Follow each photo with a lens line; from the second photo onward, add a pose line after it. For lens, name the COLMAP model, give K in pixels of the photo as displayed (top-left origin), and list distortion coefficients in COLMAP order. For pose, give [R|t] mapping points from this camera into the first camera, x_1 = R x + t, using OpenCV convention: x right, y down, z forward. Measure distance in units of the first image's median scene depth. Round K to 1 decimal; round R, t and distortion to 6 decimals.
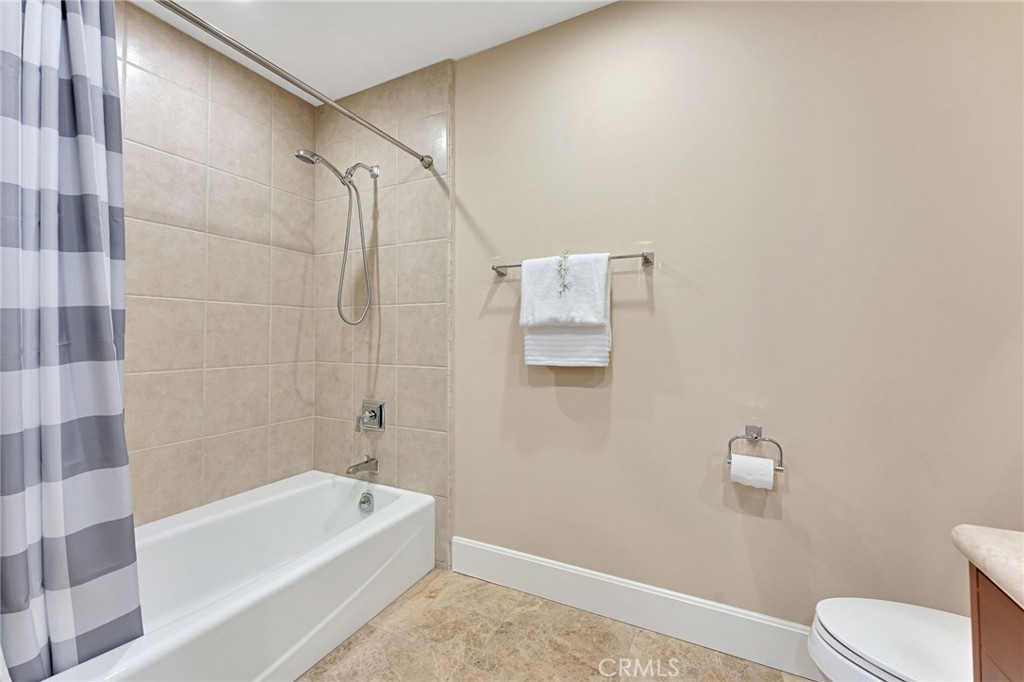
lens RADIAL K [[418.2, 0, 516.0], [0, 418.2, 325.0], [0, 0, 1]] dist [0.002798, -0.000269]
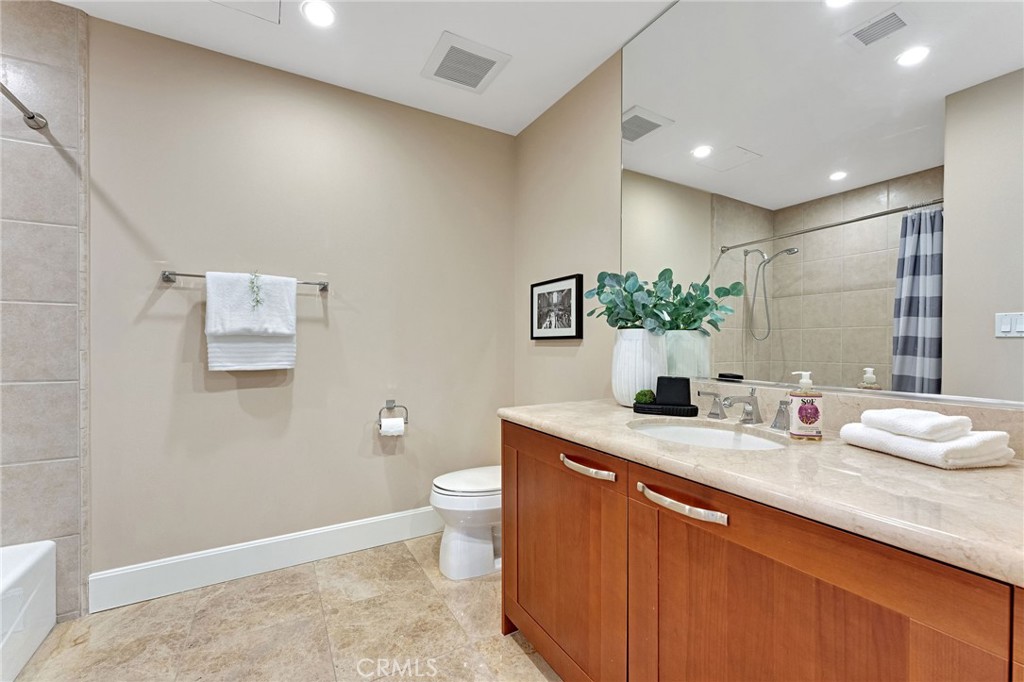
lens RADIAL K [[418.2, 0, 508.8], [0, 418.2, 344.5], [0, 0, 1]] dist [0.002798, -0.000269]
pose [[0.537476, 0.001881, 0.843277, -0.478321], [-0.023043, 0.999657, 0.012457, -0.003100], [-0.842964, -0.026127, 0.537335, -0.214015]]
